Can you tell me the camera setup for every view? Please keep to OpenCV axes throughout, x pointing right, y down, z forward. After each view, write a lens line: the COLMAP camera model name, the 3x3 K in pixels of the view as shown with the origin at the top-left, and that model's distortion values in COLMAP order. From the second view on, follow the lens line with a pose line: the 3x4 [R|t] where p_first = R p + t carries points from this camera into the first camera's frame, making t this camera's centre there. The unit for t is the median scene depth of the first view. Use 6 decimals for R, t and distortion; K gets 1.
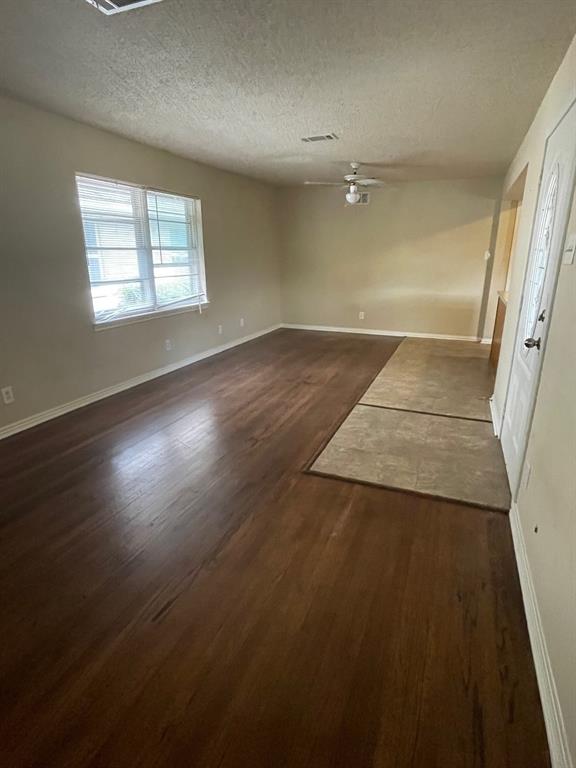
lens RADIAL K [[408.9, 0, 288.0], [0, 408.9, 384.0], [0, 0, 1]] dist [0.000551, -0.000175]
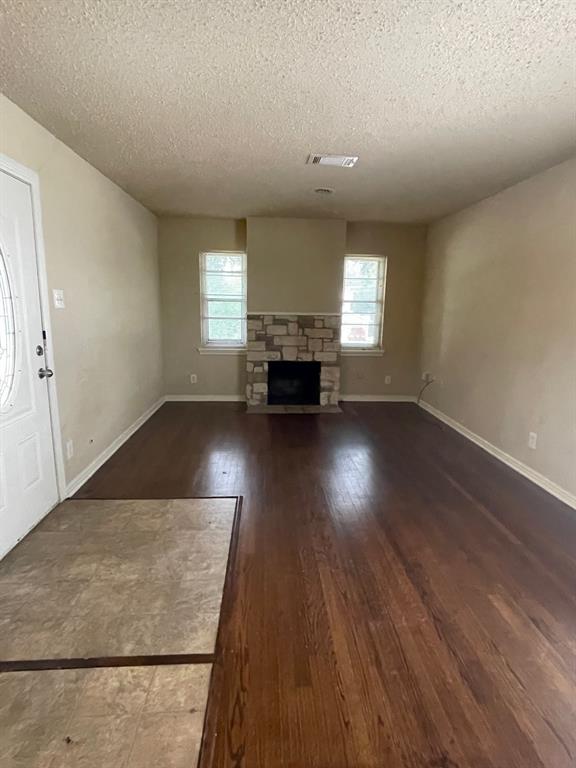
lens RADIAL K [[408.9, 0, 288.0], [0, 408.9, 384.0], [0, 0, 1]] dist [0.000551, -0.000175]
pose [[-0.899824, 0.070808, -0.430469, 0.333141], [-0.147102, 0.879705, 0.452195, -0.502772], [0.410705, 0.470219, -0.781163, 1.564335]]
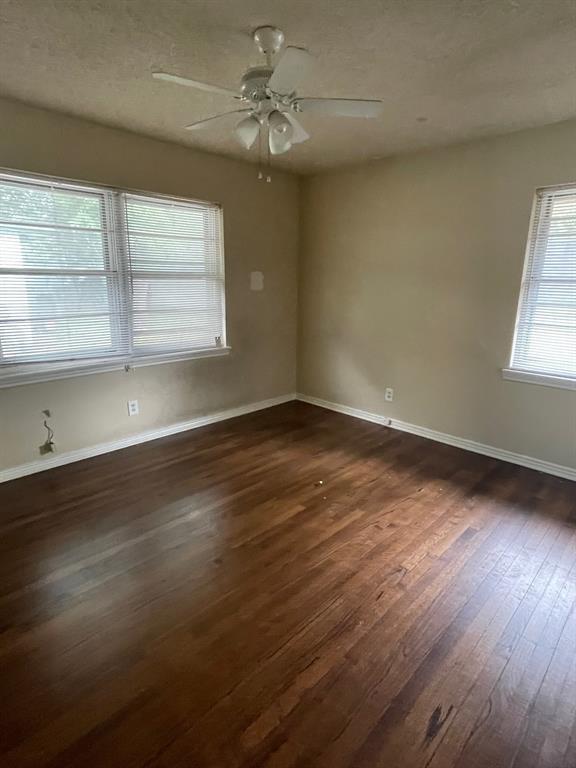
lens RADIAL K [[408.9, 0, 288.0], [0, 408.9, 384.0], [0, 0, 1]] dist [0.000551, -0.000175]
pose [[0.934099, 0.105312, -0.341128, 0.152934], [-0.127385, 0.990925, -0.042898, -0.111109], [0.333515, 0.083526, 0.939037, 0.337469]]
